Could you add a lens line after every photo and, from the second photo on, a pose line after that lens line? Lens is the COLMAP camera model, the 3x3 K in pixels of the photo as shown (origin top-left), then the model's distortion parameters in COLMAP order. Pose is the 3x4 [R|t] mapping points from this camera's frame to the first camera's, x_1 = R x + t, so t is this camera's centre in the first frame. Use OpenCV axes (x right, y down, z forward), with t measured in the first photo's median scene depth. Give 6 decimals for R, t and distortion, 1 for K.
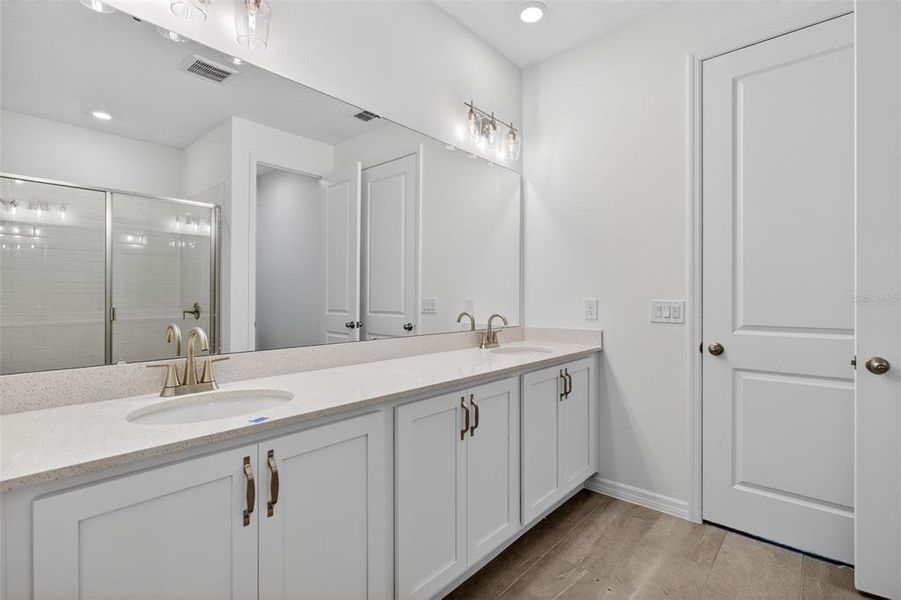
lens RADIAL K [[415.3, 0, 454.2], [0, 415.3, 297.2], [0, 0, 1]] dist [-0.013894, 0.001530]
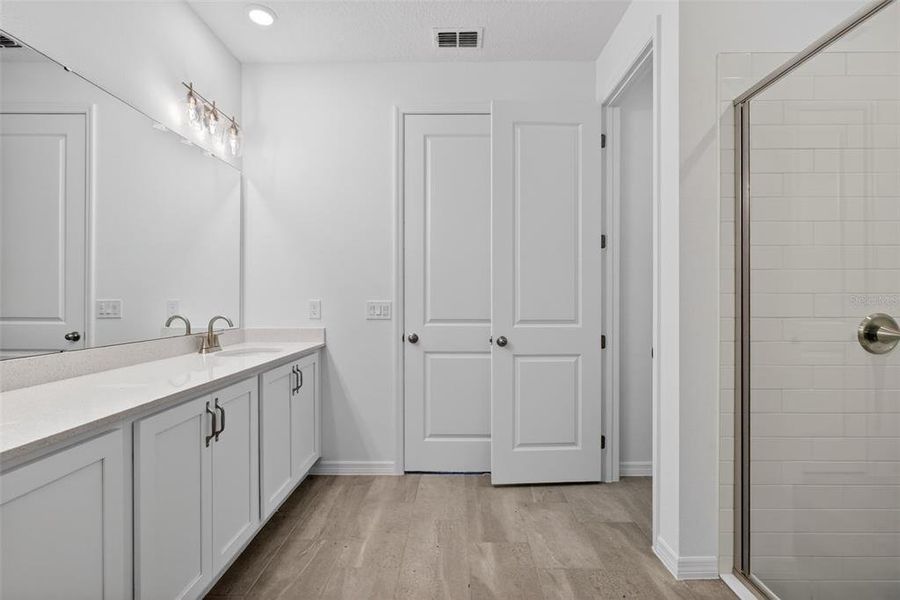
lens RADIAL K [[414.9, 0, 448.6], [0, 414.9, 301.5], [0, 0, 1]] dist [-0.013894, 0.001530]
pose [[0.753057, -0.002017, 0.657952, -0.142652], [-0.001171, 0.999990, 0.004405, 0.002768], [-0.657954, -0.004088, 0.753047, -0.063250]]
